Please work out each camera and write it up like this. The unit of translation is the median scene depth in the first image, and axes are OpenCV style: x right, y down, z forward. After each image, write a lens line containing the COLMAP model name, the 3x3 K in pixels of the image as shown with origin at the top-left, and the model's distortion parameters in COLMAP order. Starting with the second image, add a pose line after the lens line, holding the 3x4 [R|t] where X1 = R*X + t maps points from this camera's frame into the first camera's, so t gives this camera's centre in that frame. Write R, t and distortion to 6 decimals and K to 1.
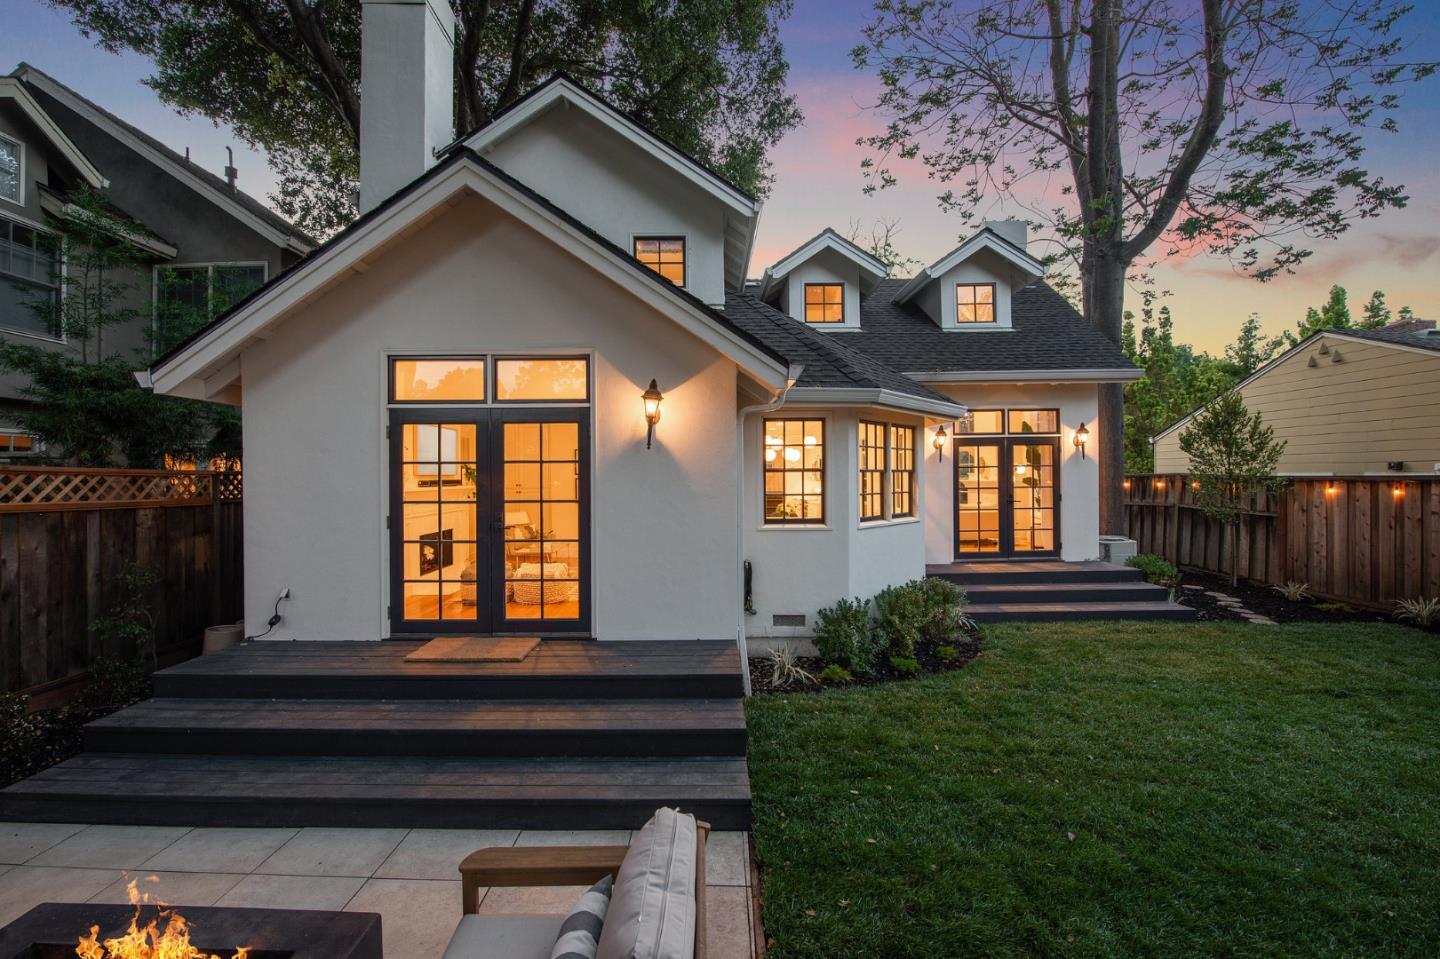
lens RADIAL K [[581.2, 0, 719.9], [0, 581.2, 478.1], [0, 0, 1]] dist [-0.007270, -0.000806]
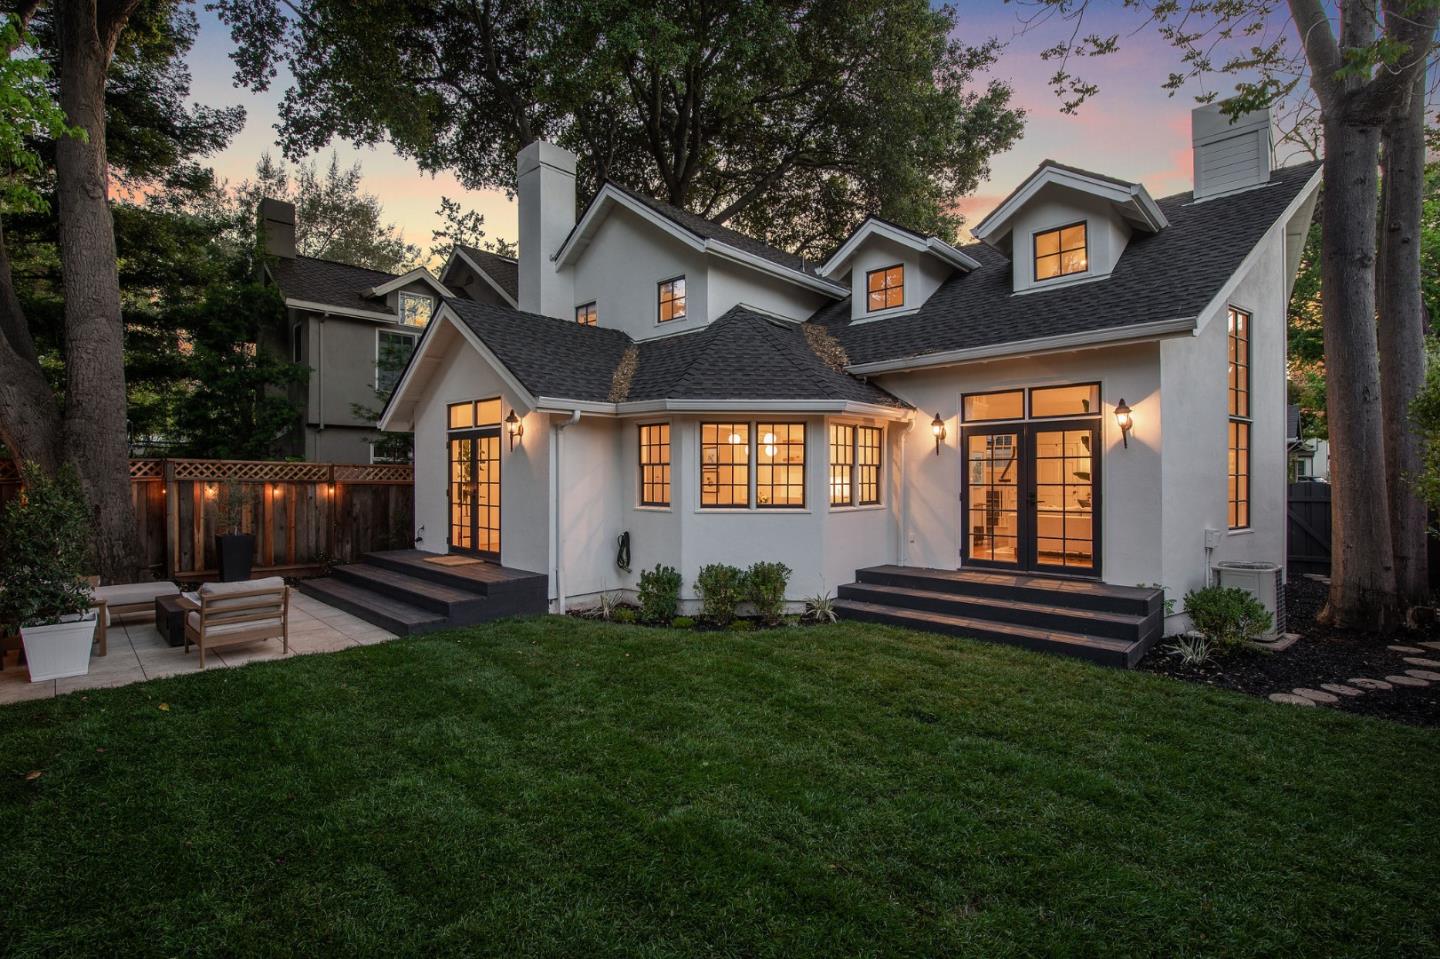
lens RADIAL K [[673.8, 0, 710.4], [0, 673.8, 474.3], [0, 0, 1]] dist [-0.005143, -0.000497]
pose [[0.714053, 0.005824, -0.700068, 0.815793], [-0.007570, 0.999971, 0.000597, 0.004228], [0.700051, 0.004873, 0.714076, 0.015762]]
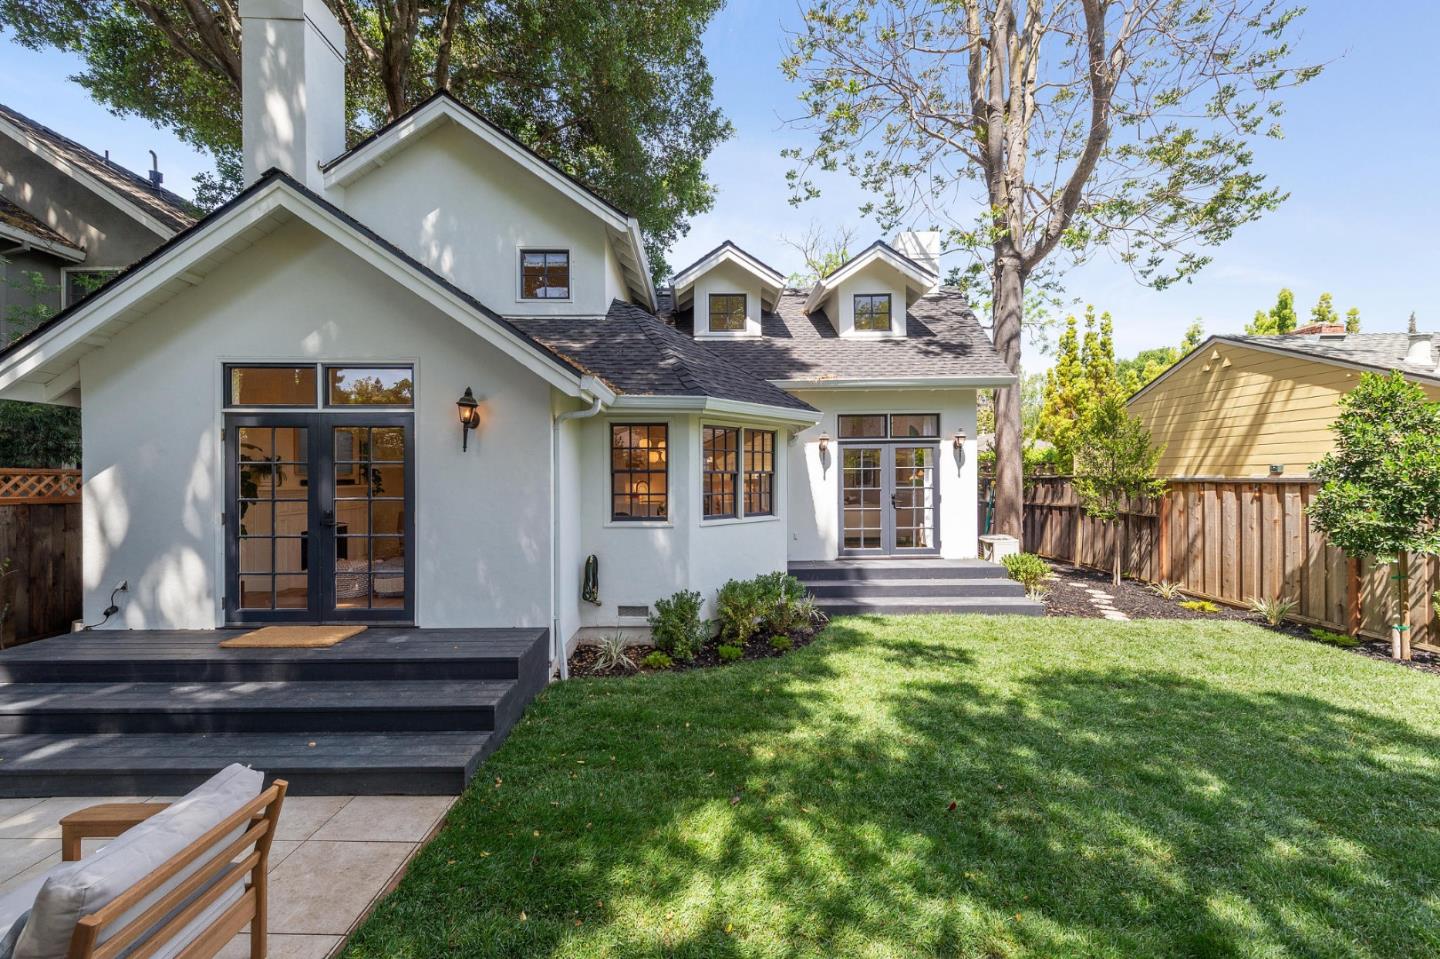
lens RADIAL K [[563.6, 0, 715.3], [0, 563.6, 482.8], [0, 0, 1]] dist [0.022396, -0.000480]
pose [[0.999989, 0.003977, -0.002634, 0.177154], [-0.003955, 0.999960, 0.008061, -0.001384], [0.002666, -0.008051, 0.999964, -0.029563]]
